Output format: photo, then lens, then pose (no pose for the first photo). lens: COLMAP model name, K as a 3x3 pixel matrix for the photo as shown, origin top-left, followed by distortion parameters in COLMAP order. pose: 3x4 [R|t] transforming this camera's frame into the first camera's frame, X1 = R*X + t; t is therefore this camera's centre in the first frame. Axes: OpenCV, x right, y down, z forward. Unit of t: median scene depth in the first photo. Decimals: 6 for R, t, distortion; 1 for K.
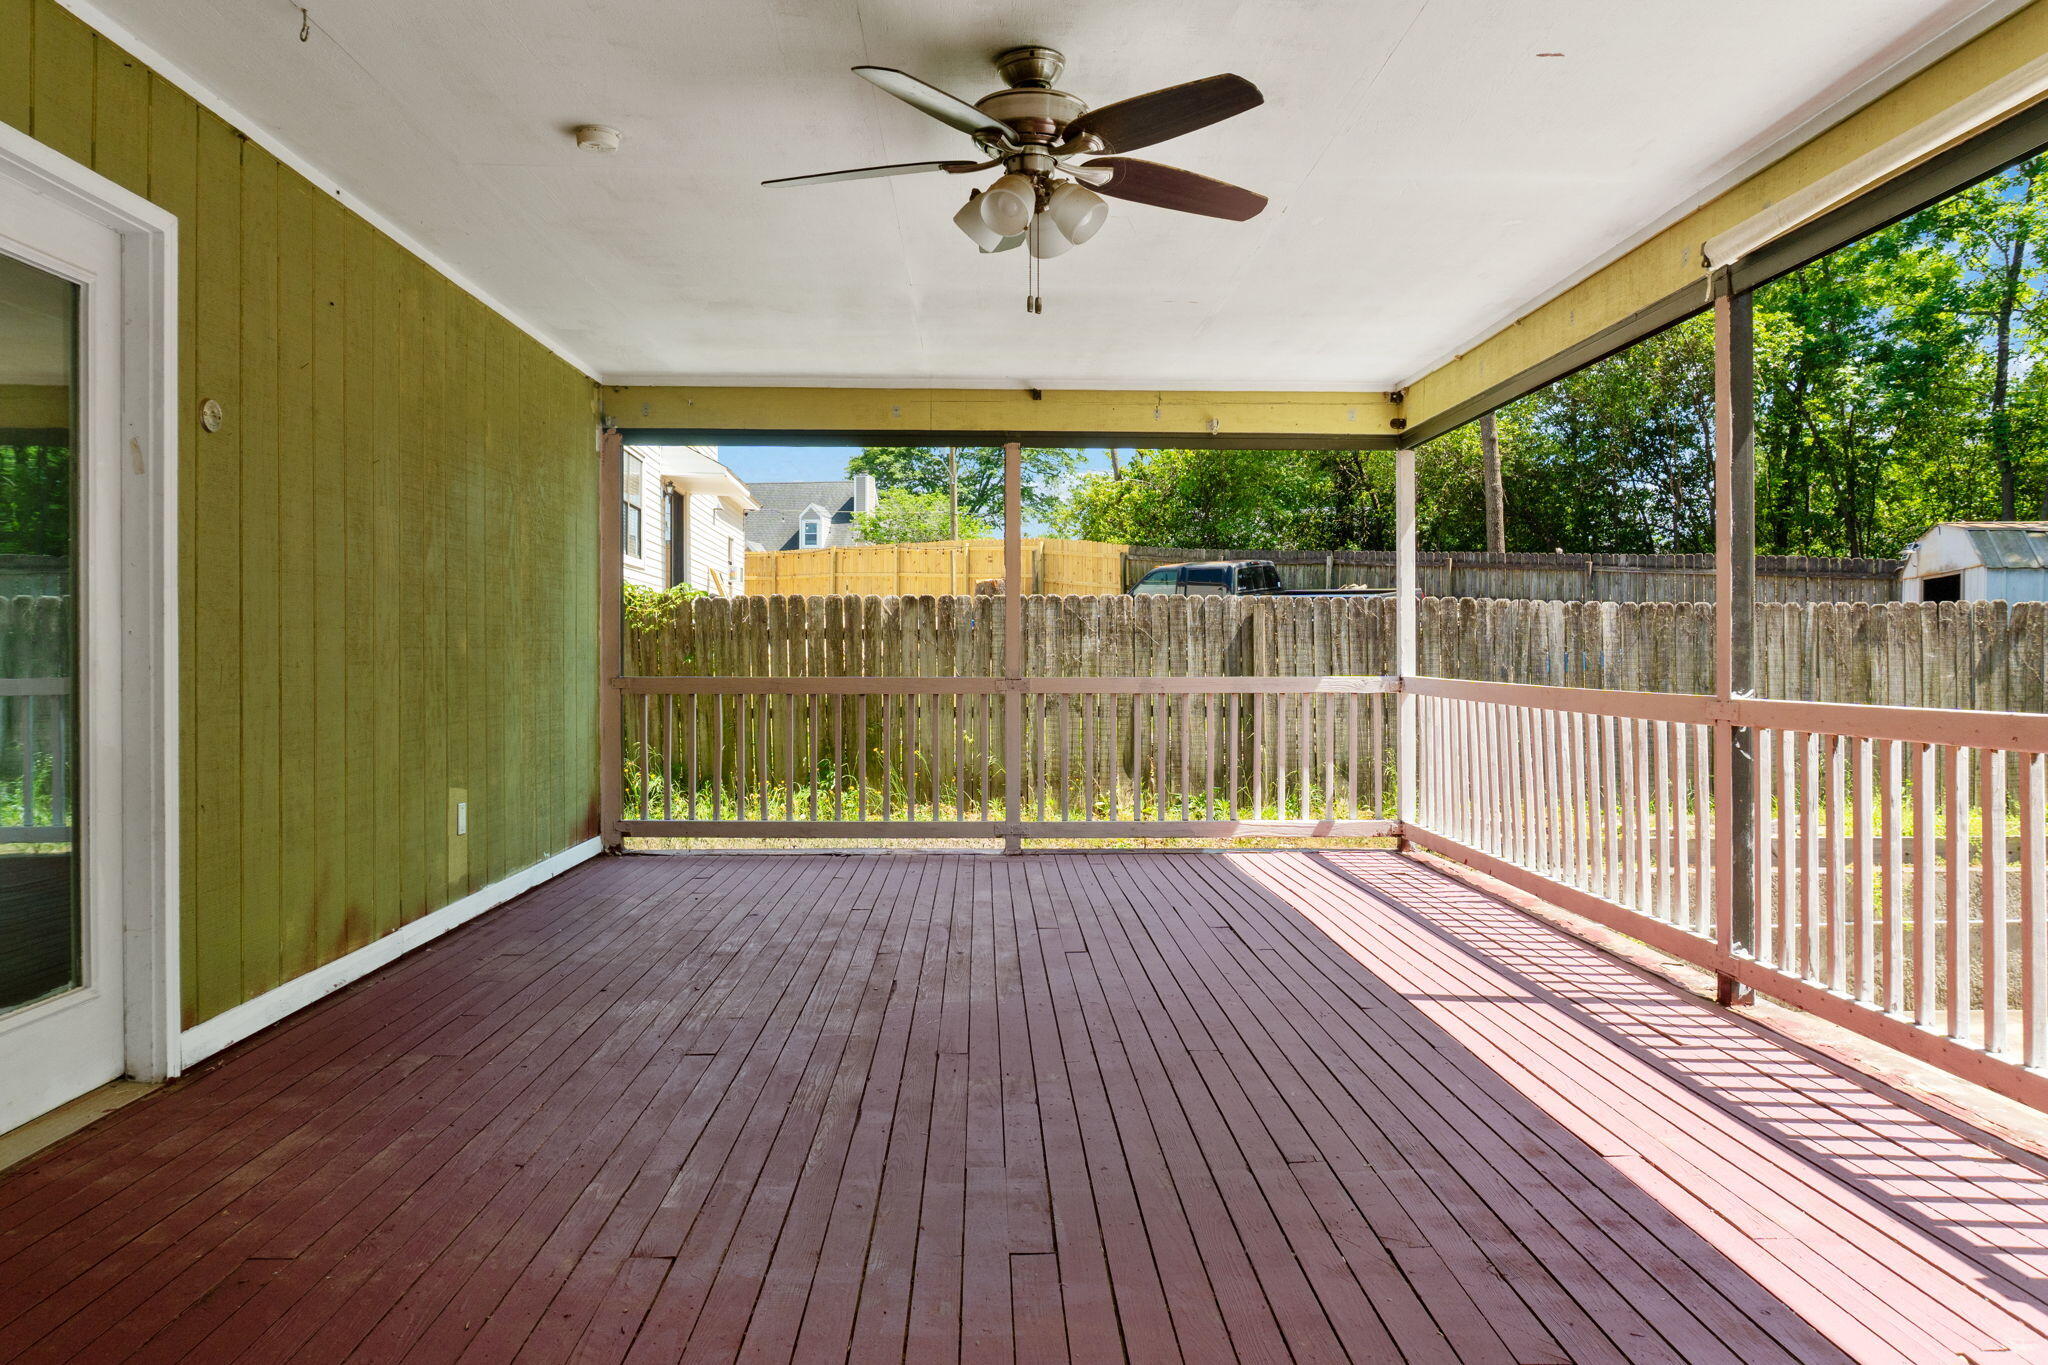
lens RADIAL K [[1387.4, 0, 1025.2], [0, 1387.4, 673.9], [0, 0, 1]] dist [-0.008477, -0.002514]
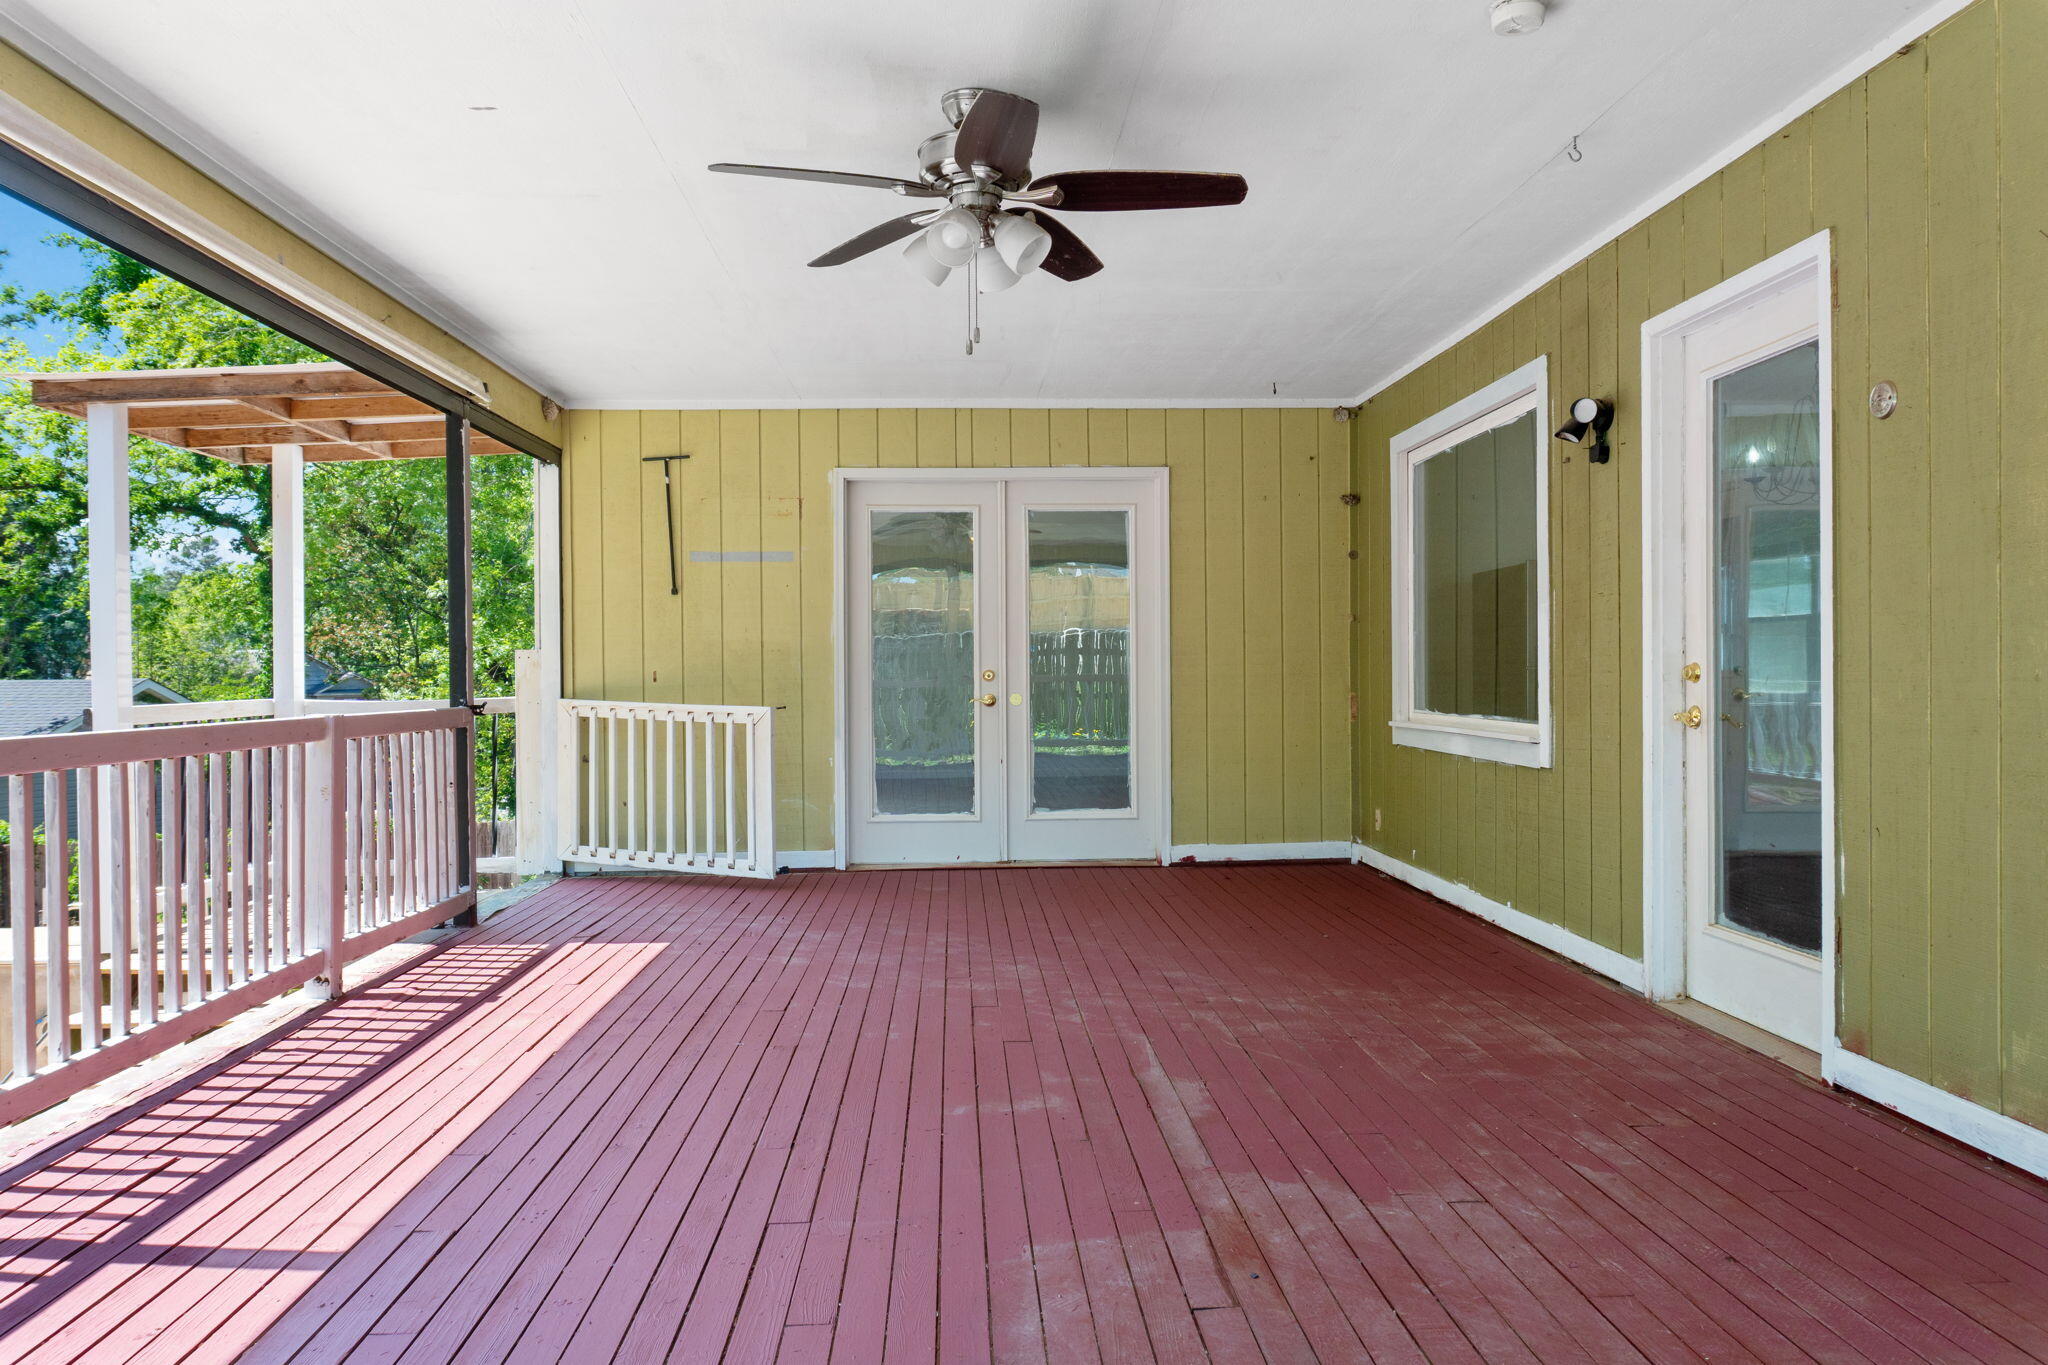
lens RADIAL K [[1387.4, 0, 1025.8], [0, 1387.4, 675.5], [0, 0, 1]] dist [-0.008477, -0.002514]
pose [[-0.999813, 0.007797, -0.017678, -0.012609], [0.007527, 0.999855, 0.015281, -0.026506], [0.017795, 0.015145, -0.999727, 2.012889]]
